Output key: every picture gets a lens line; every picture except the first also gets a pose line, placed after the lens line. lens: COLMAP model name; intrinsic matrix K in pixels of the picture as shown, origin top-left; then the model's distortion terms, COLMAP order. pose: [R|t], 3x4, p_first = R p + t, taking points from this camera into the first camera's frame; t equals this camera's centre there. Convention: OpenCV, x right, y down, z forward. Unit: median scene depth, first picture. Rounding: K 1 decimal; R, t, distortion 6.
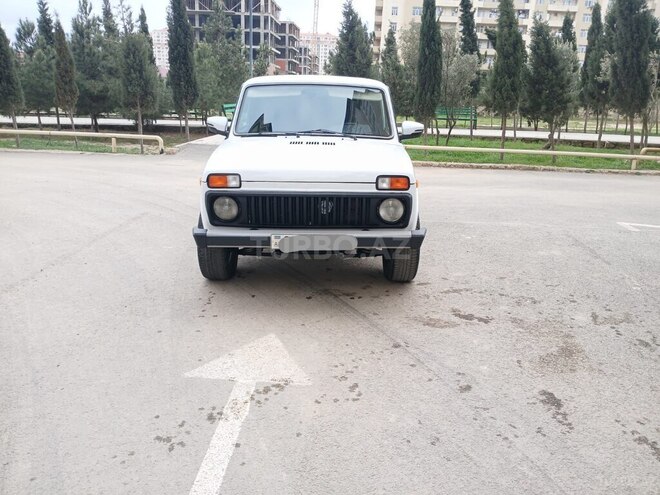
lens RADIAL K [[503.0, 0, 330.0], [0, 503.0, 247.5], [0, 0, 1]] dist [0.079345, -0.176521]
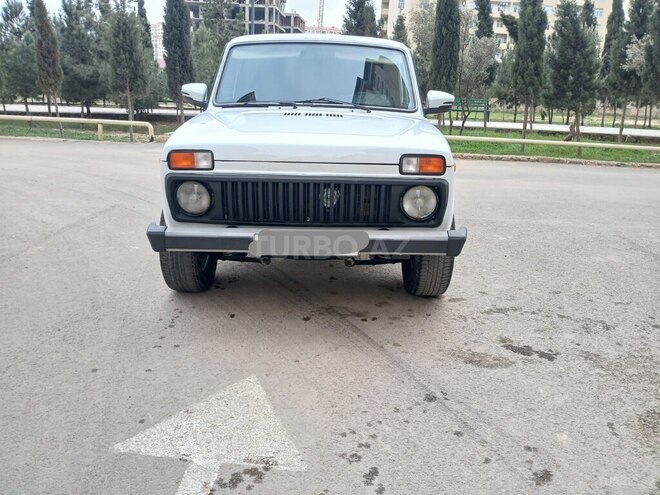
lens RADIAL K [[504.3, 0, 330.0], [0, 504.3, 247.5], [0, 0, 1]] dist [0.085335, -0.204639]
pose [[0.999933, 0.009453, -0.006711, -0.002686], [-0.009396, 0.999920, 0.008416, -0.013038], [0.006790, -0.008352, 0.999942, 0.247762]]
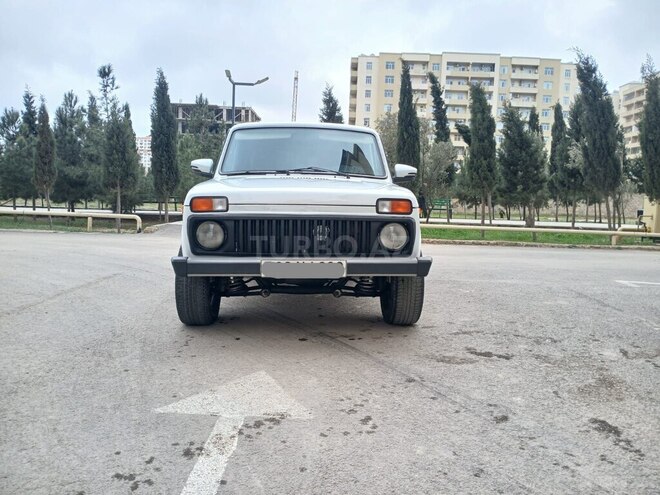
lens RADIAL K [[503.0, 0, 330.0], [0, 503.0, 247.5], [0, 0, 1]] dist [0.079345, -0.176521]
pose [[0.998929, -0.004837, 0.046017, -0.032876], [0.013680, 0.980935, -0.193856, 0.113395], [-0.044202, 0.194278, 0.979950, 0.107927]]
